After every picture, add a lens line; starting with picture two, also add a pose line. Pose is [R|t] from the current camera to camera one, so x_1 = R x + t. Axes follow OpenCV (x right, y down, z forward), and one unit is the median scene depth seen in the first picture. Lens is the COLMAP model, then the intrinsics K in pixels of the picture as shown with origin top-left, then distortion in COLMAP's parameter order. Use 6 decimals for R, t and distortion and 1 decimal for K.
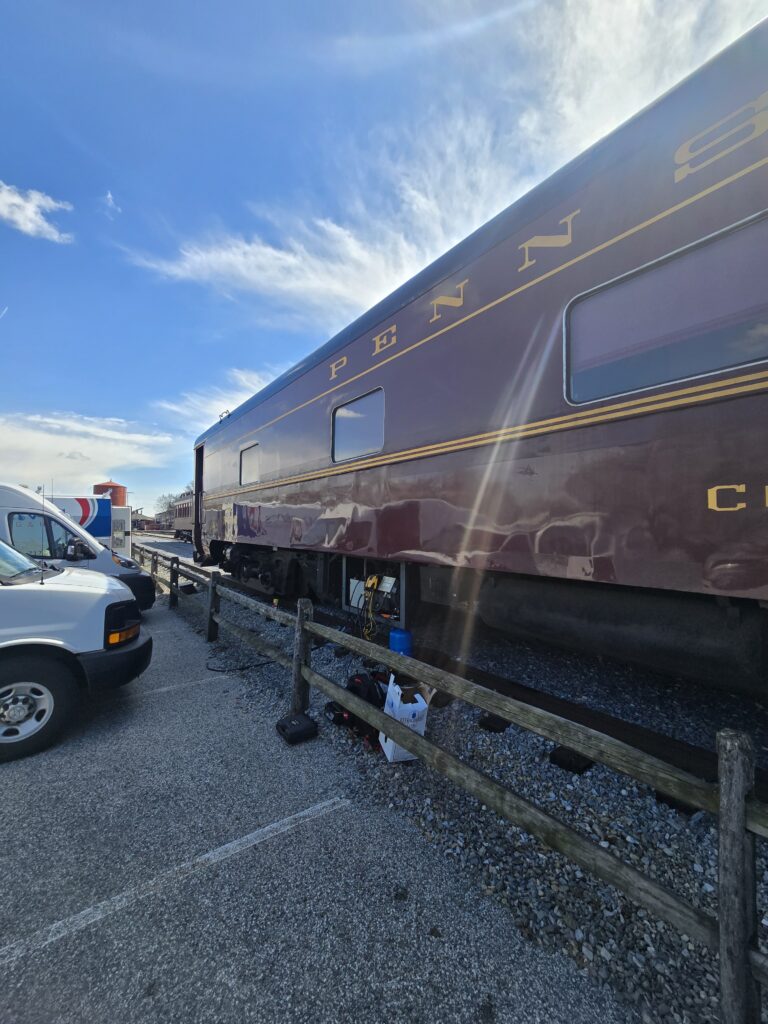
lens RADIAL K [[412.6, 0, 388.6], [0, 412.6, 514.2], [0, 0, 1]] dist [0.000756, 0.000198]
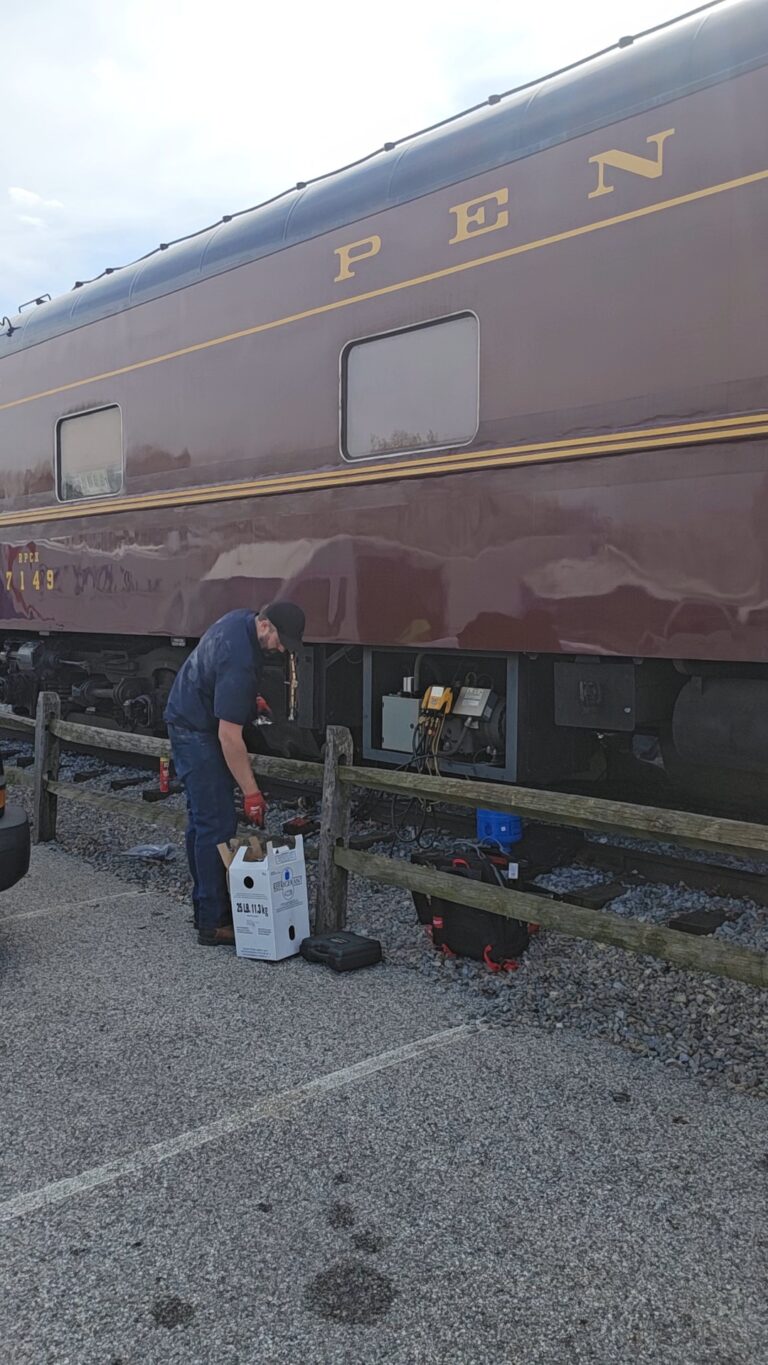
lens RADIAL K [[1081.0, 0, 381.2], [0, 1081.0, 681.3], [0, 0, 1]] dist [0.000464, 0.000090]
pose [[0.995404, -0.009454, 0.095295, -0.273552], [-0.000506, 0.994582, 0.103957, 0.003963], [-0.095761, -0.103527, 0.990006, -0.365746]]
